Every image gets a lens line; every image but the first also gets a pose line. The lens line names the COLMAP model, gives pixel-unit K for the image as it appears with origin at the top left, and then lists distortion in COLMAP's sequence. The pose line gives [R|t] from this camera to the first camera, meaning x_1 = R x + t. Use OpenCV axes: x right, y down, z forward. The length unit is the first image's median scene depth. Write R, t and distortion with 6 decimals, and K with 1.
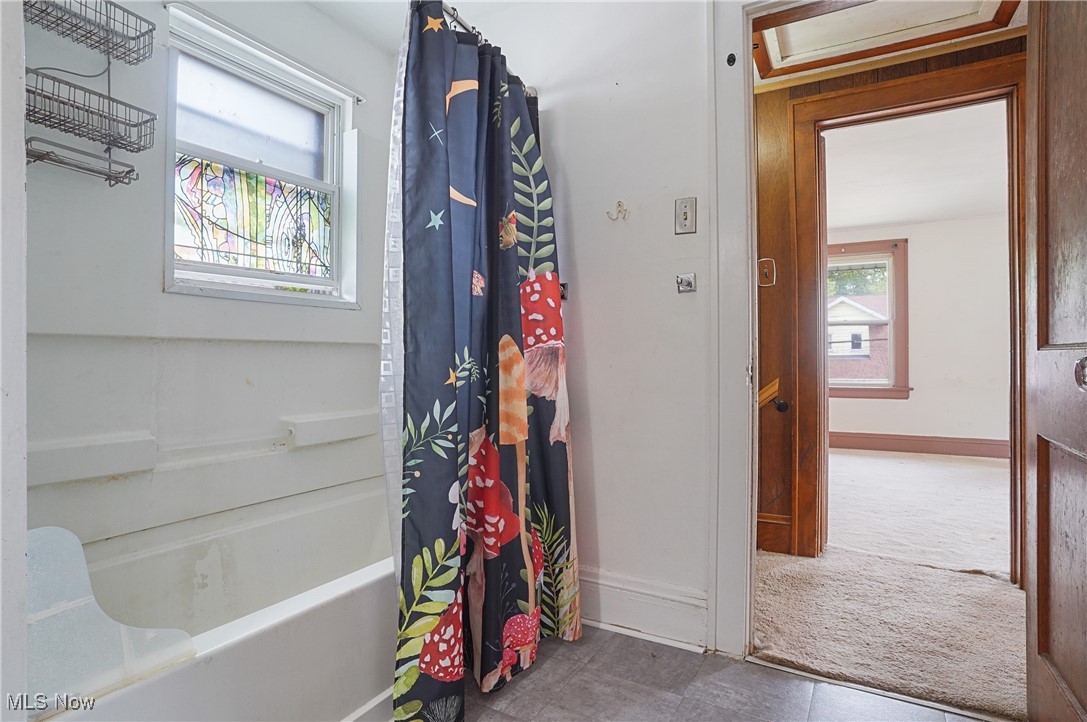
lens RADIAL K [[570.8, 0, 545.2], [0, 570.8, 364.3], [0, 0, 1]] dist [-0.080554, 0.043280]
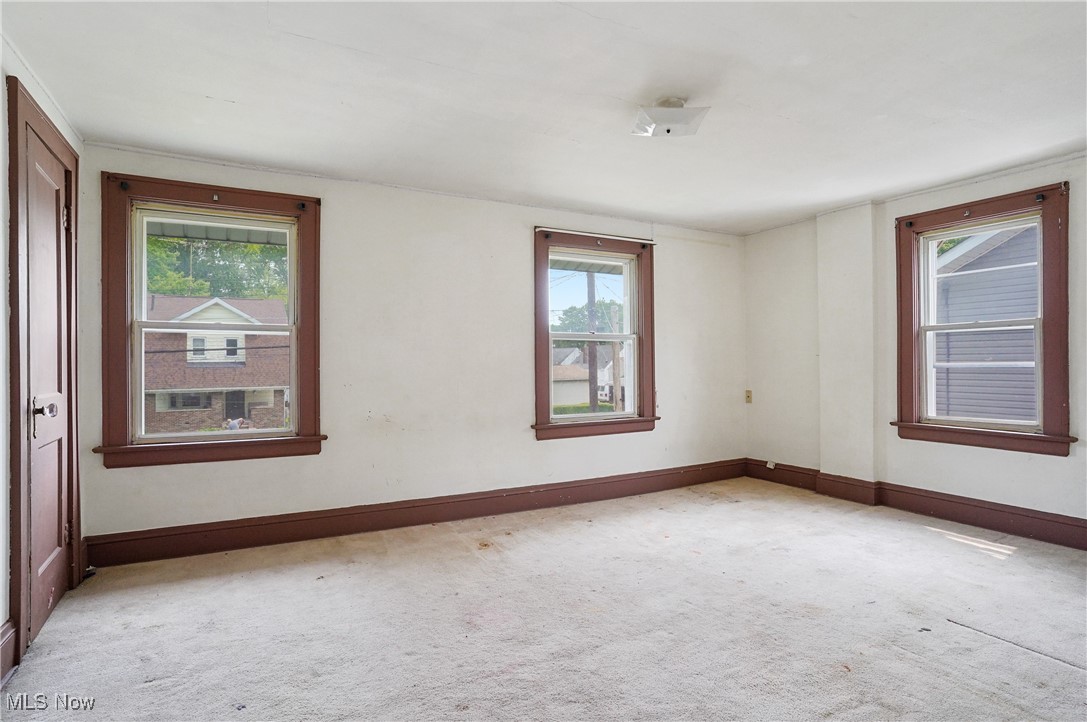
lens RADIAL K [[564.5, 0, 543.5], [0, 564.5, 361.0], [0, 0, 1]] dist [-0.079518, 0.041402]
pose [[0.521047, 0.004070, 0.853518, 0.243286], [0.007018, 0.999934, -0.009052, -0.034502], [-0.853499, 0.010706, 0.520984, 0.447587]]
